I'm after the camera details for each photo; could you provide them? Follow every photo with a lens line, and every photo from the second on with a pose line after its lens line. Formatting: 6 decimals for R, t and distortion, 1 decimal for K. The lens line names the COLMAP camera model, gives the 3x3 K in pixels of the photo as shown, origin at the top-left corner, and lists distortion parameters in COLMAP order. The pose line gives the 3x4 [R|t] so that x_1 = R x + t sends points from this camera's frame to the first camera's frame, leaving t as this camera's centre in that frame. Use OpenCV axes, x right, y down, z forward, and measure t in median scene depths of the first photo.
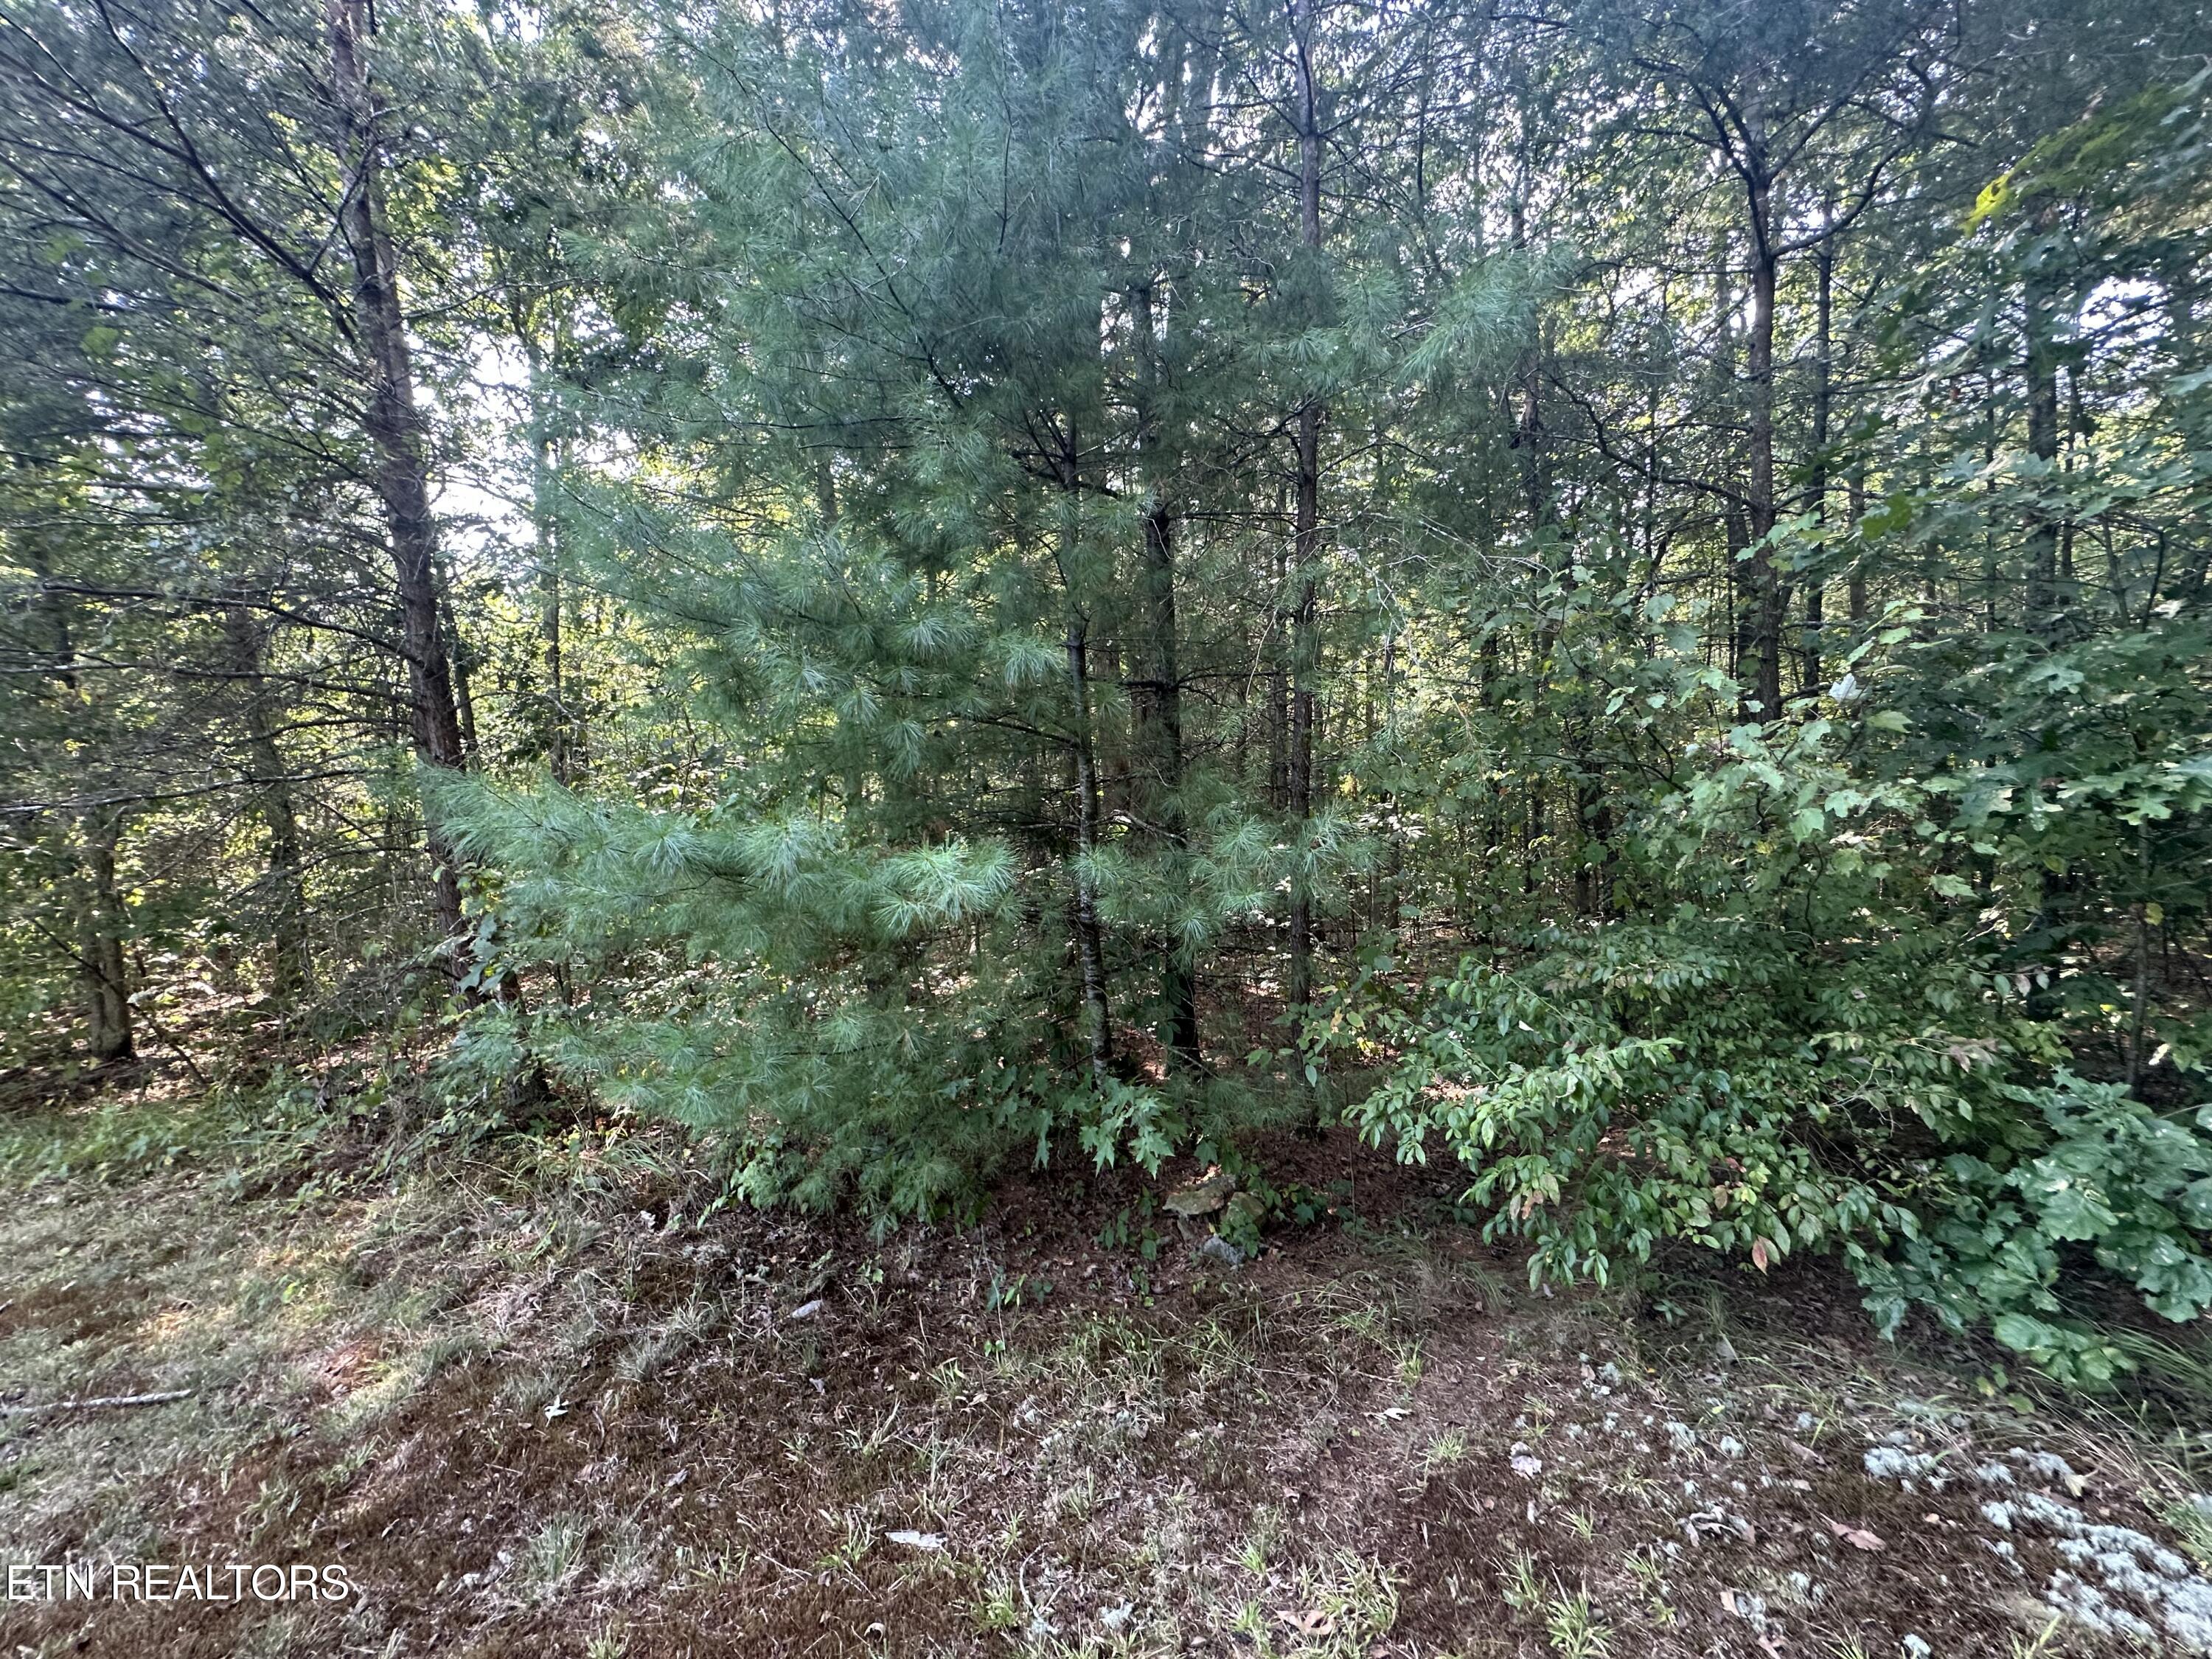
lens RADIAL K [[889.3, 0, 1101.2], [0, 889.3, 835.2], [0, 0, 1]] dist [0.001714, 0.001041]
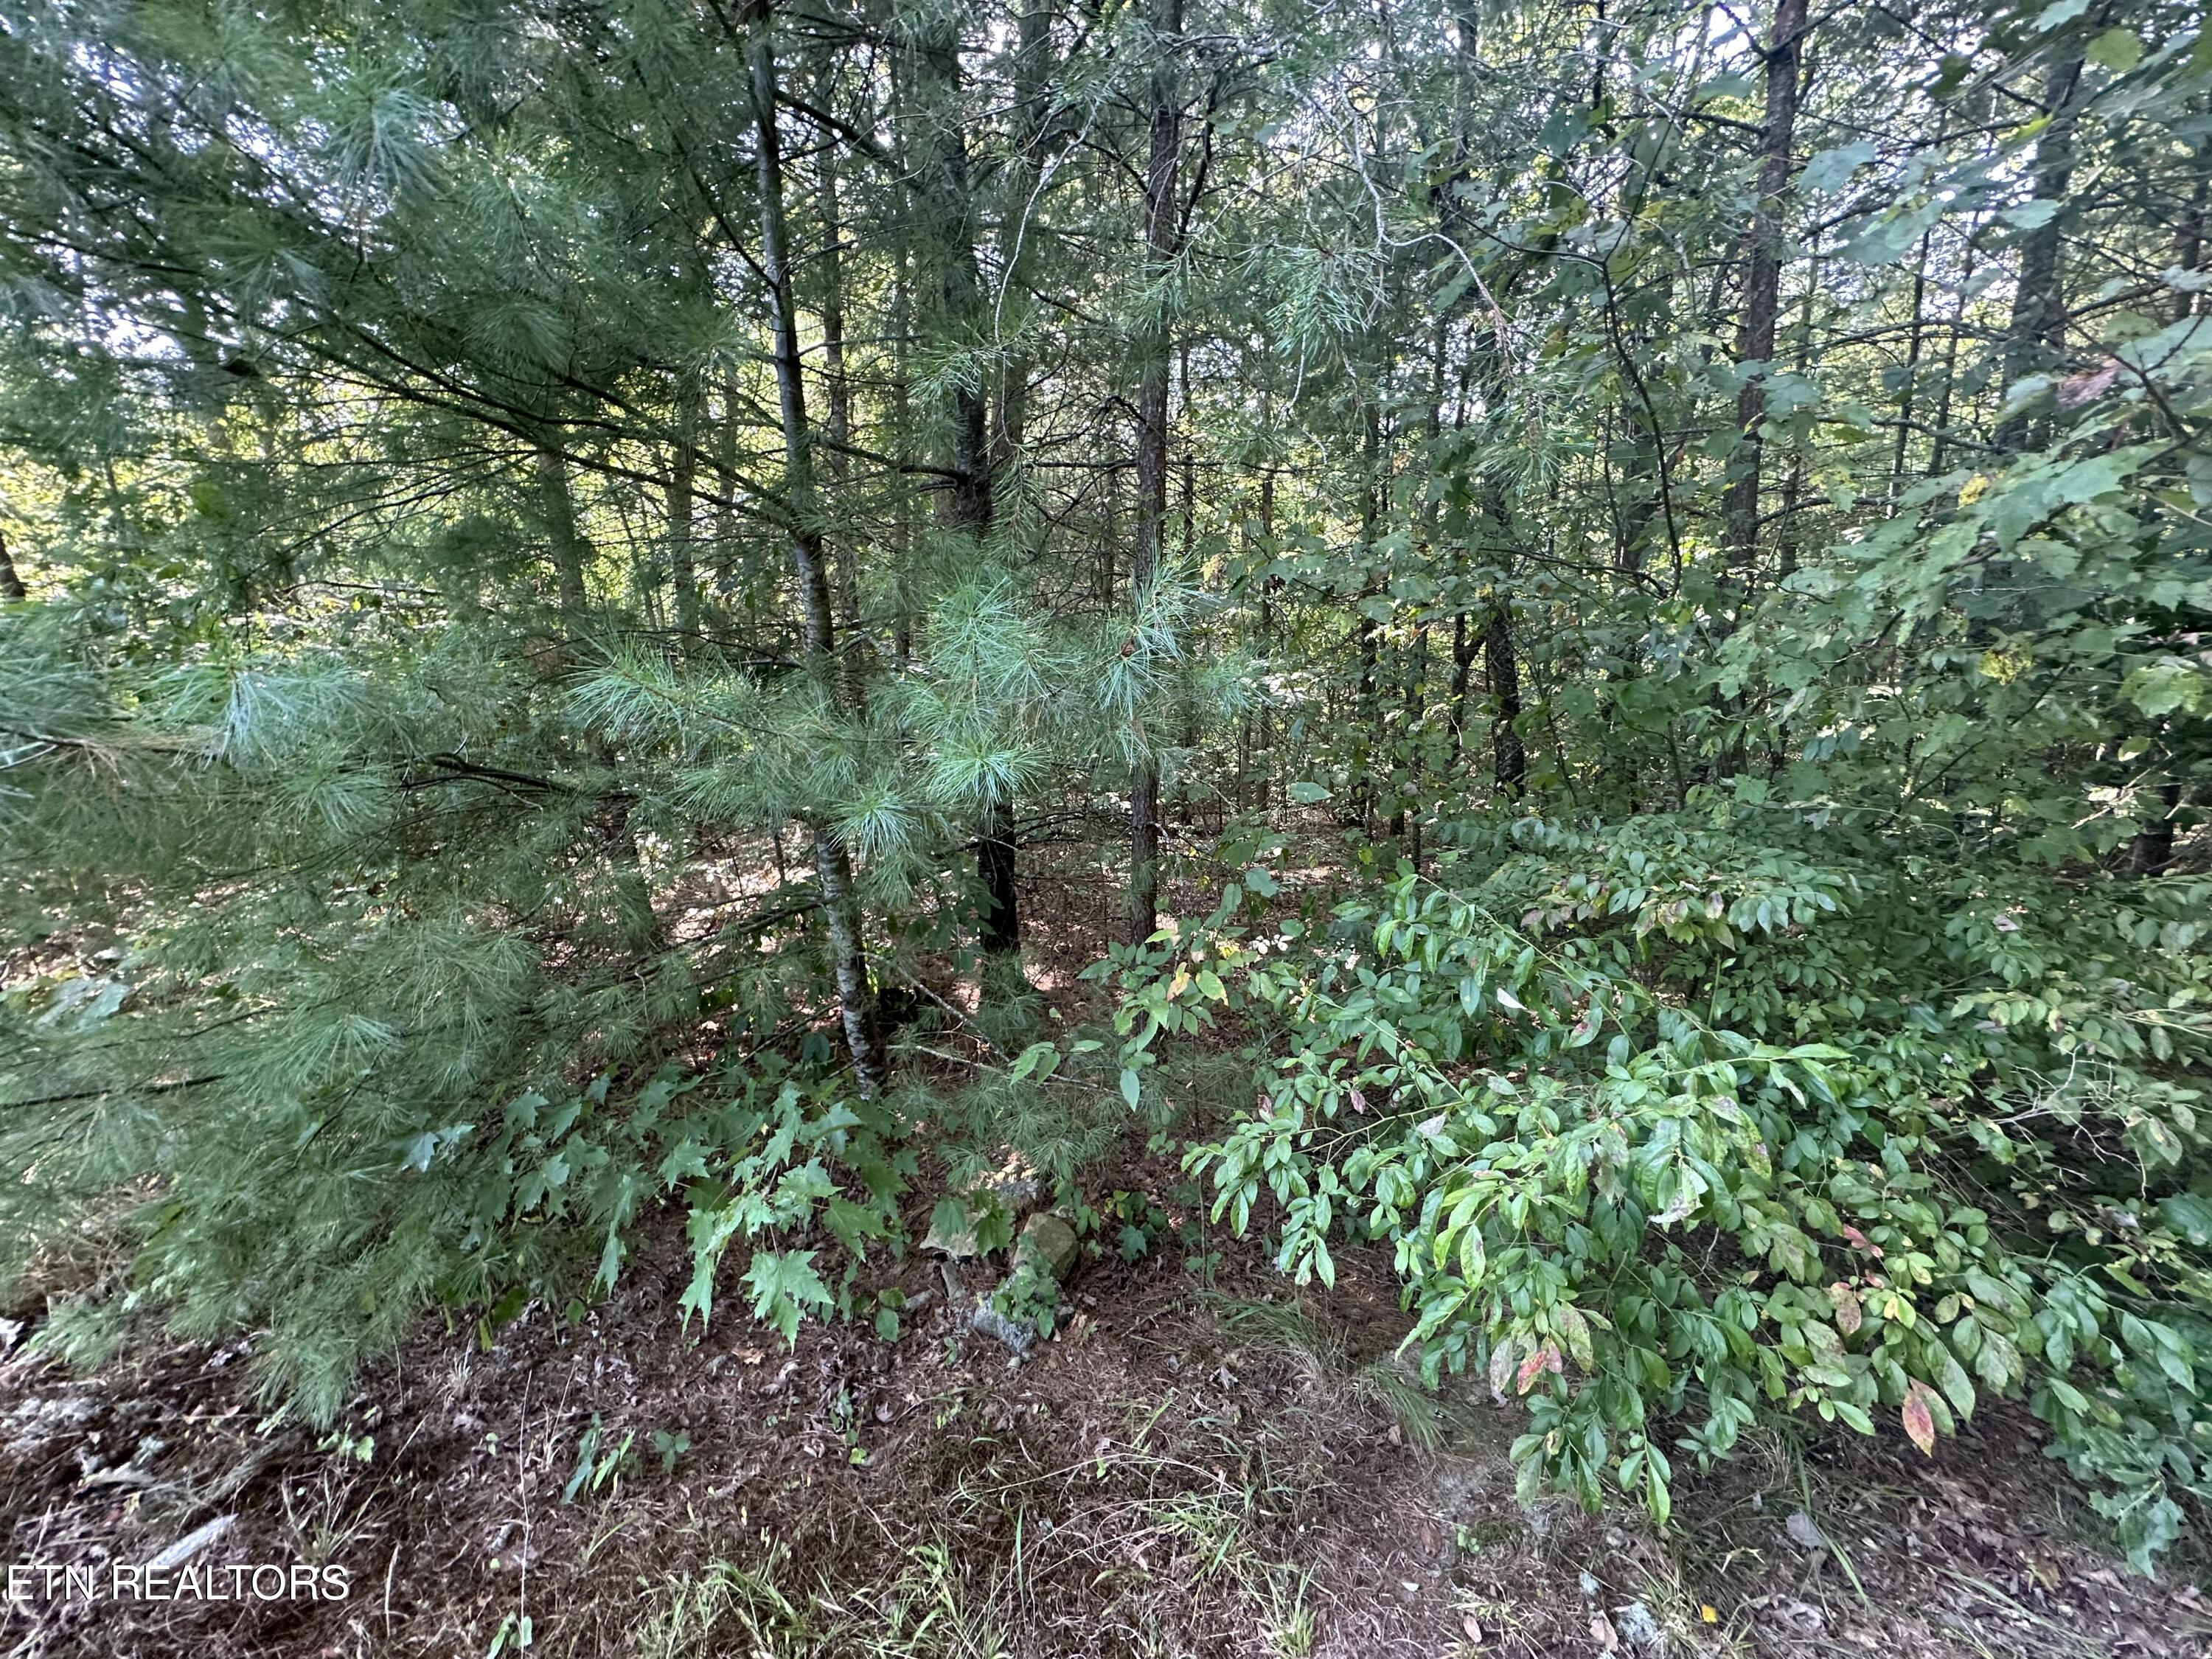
lens RADIAL K [[889.3, 0, 1108.0], [0, 889.3, 828.3], [0, 0, 1]] dist [0.001714, 0.001041]
pose [[0.988838, -0.008479, 0.148754, 0.160074], [-0.010087, 0.992279, 0.123616, 0.047293], [-0.148654, -0.123736, 0.981117, 0.543713]]
